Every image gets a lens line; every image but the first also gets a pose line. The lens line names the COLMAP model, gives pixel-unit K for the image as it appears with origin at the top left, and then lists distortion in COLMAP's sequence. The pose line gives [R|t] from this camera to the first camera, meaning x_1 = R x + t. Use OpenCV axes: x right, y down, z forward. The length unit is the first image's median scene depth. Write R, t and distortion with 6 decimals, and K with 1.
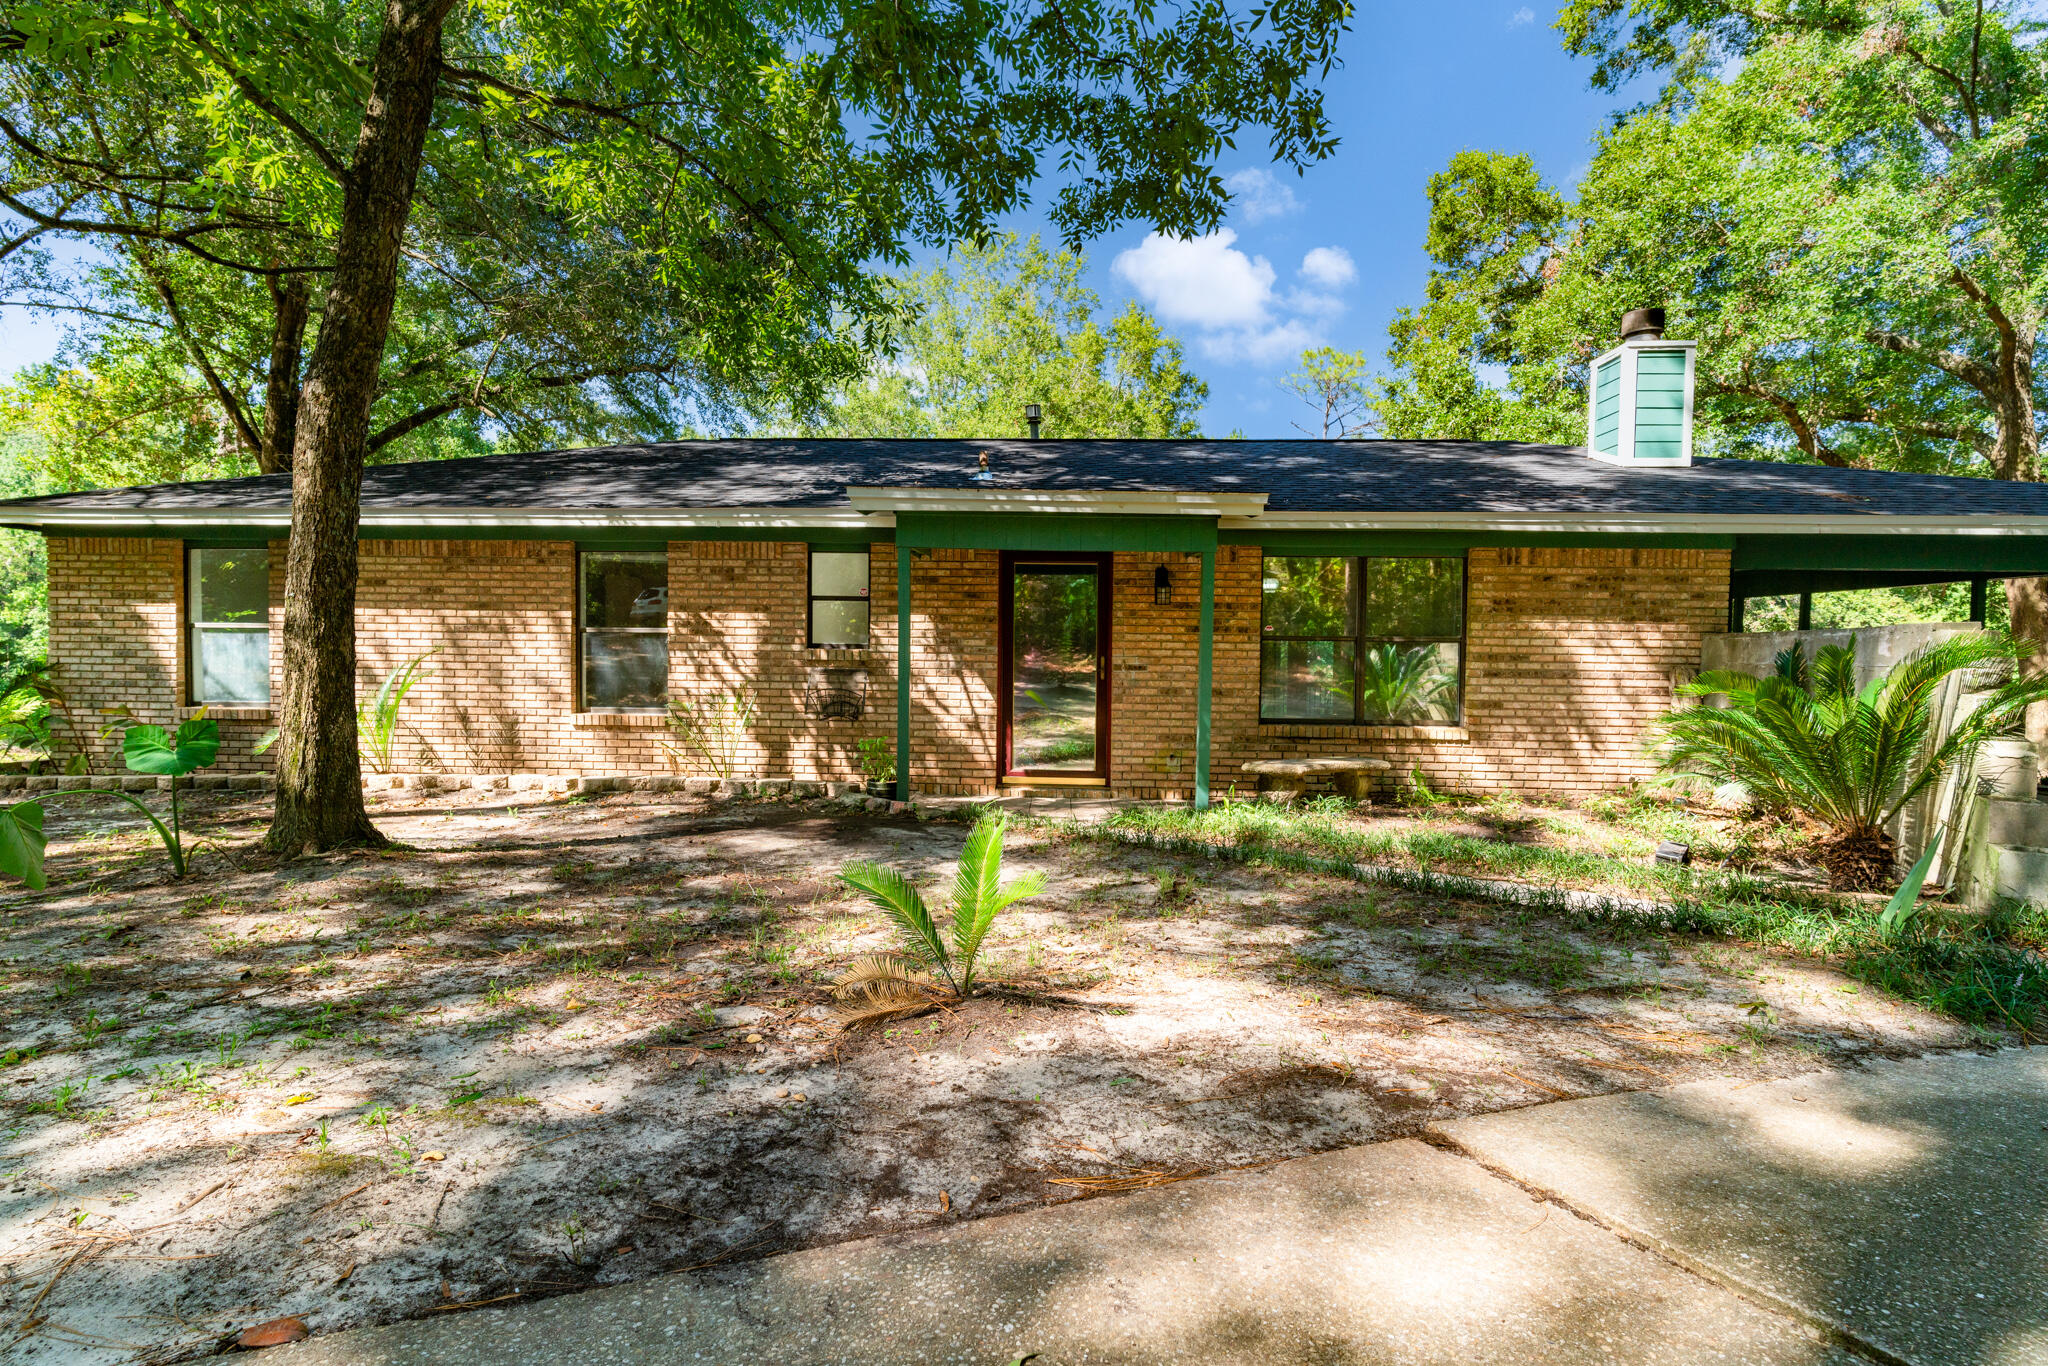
lens RADIAL K [[966.0, 0, 1021.1], [0, 966.0, 687.8], [0, 0, 1]] dist [0.000360, -0.000455]
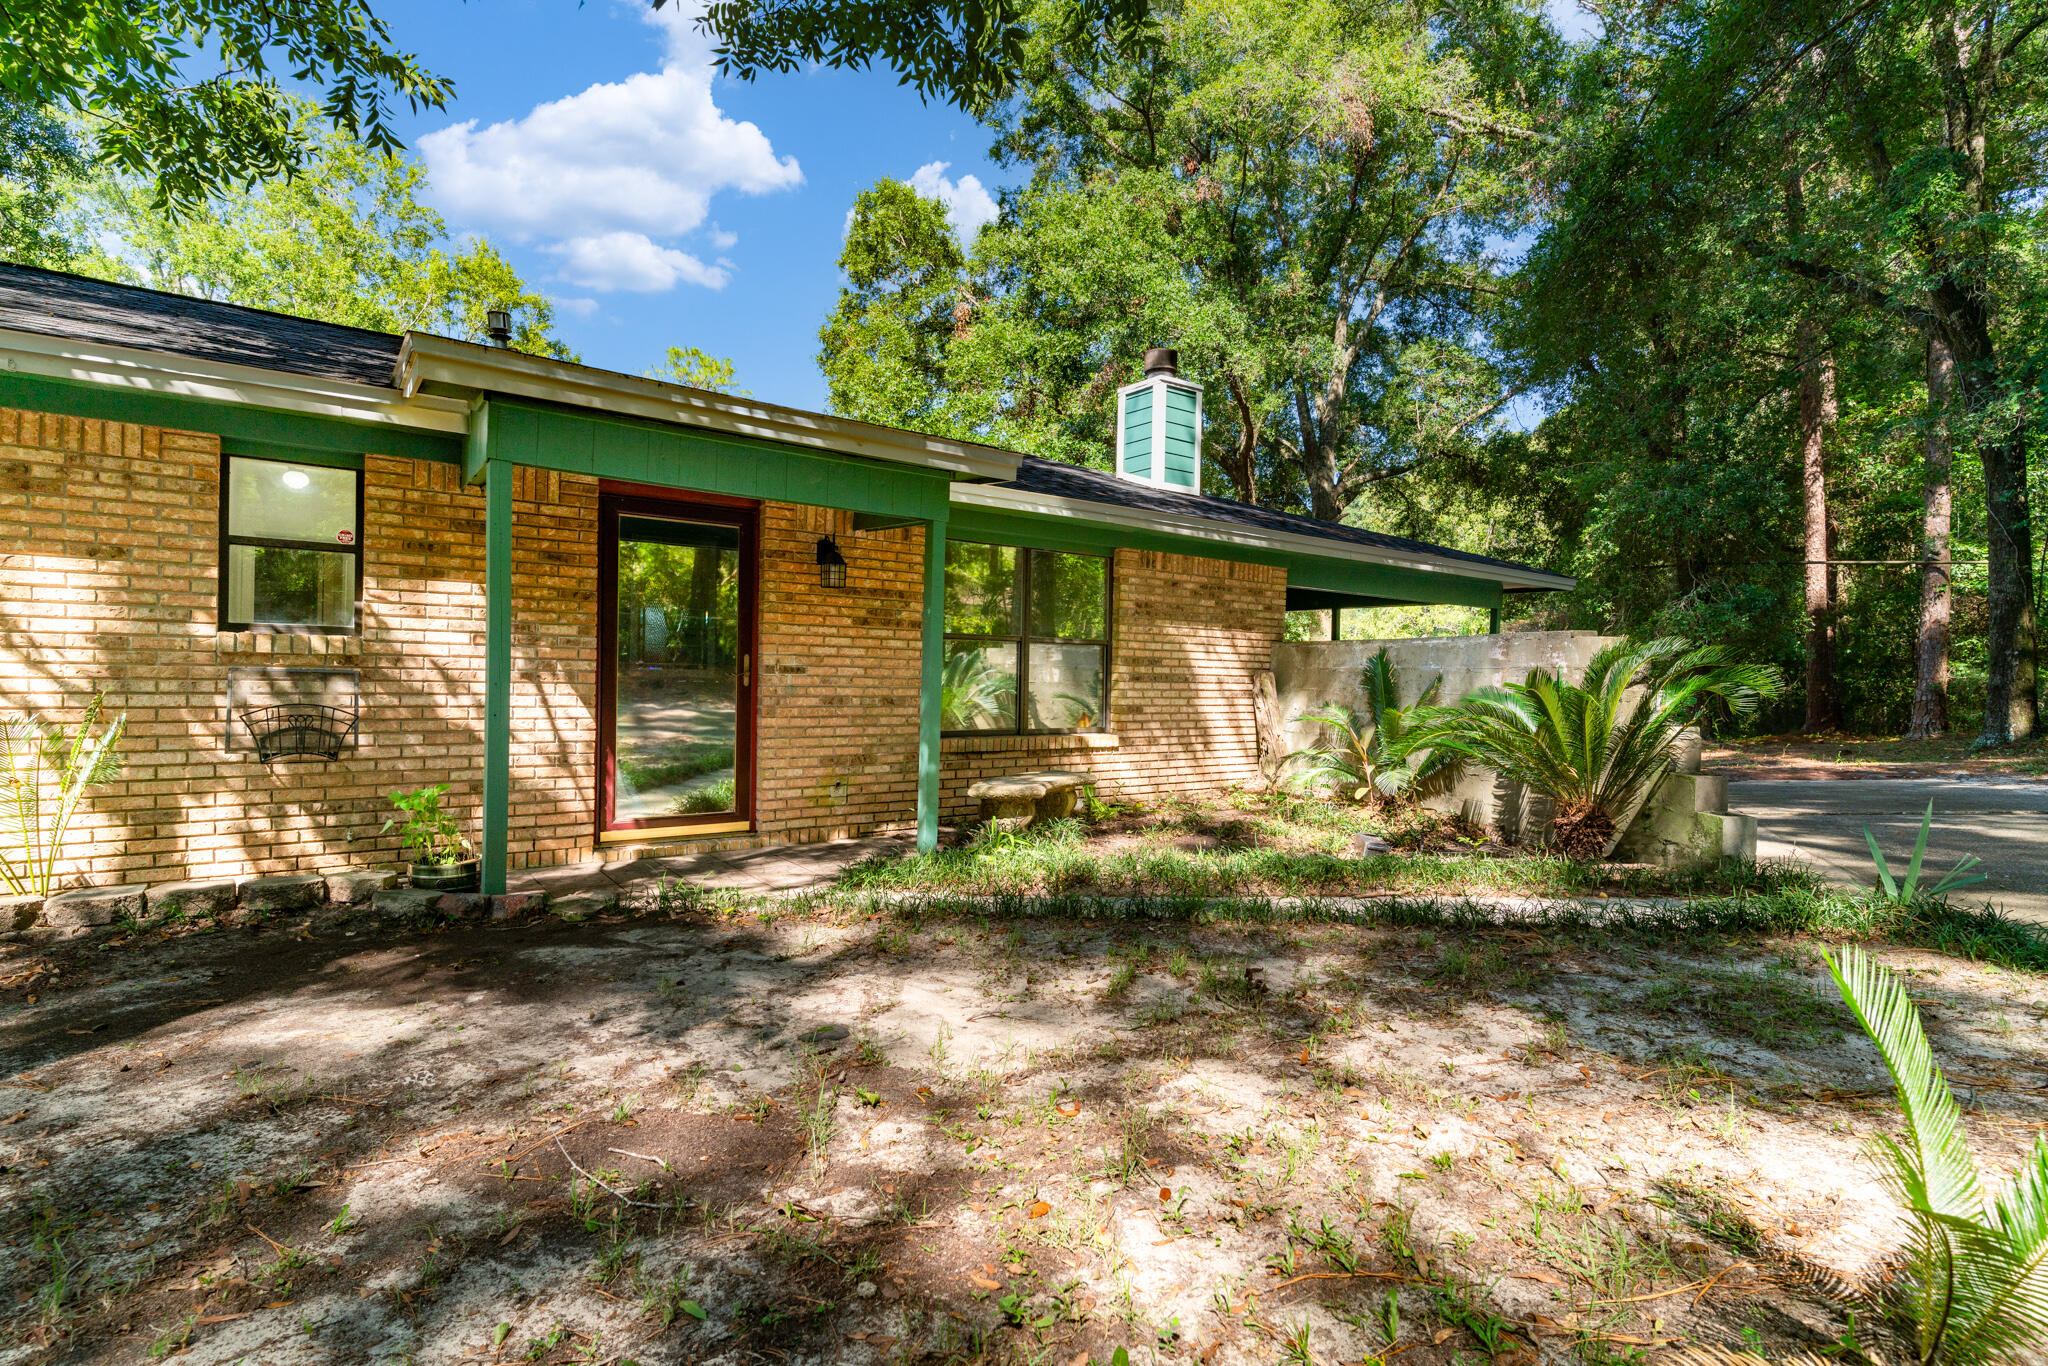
lens RADIAL K [[966.0, 0, 1021.1], [0, 966.0, 687.8], [0, 0, 1]] dist [0.000360, -0.000455]
pose [[0.782241, -0.006416, 0.622943, -0.210576], [0.015226, 0.999845, -0.008821, 0.002399], [-0.622790, 0.016385, 0.782218, 0.299938]]
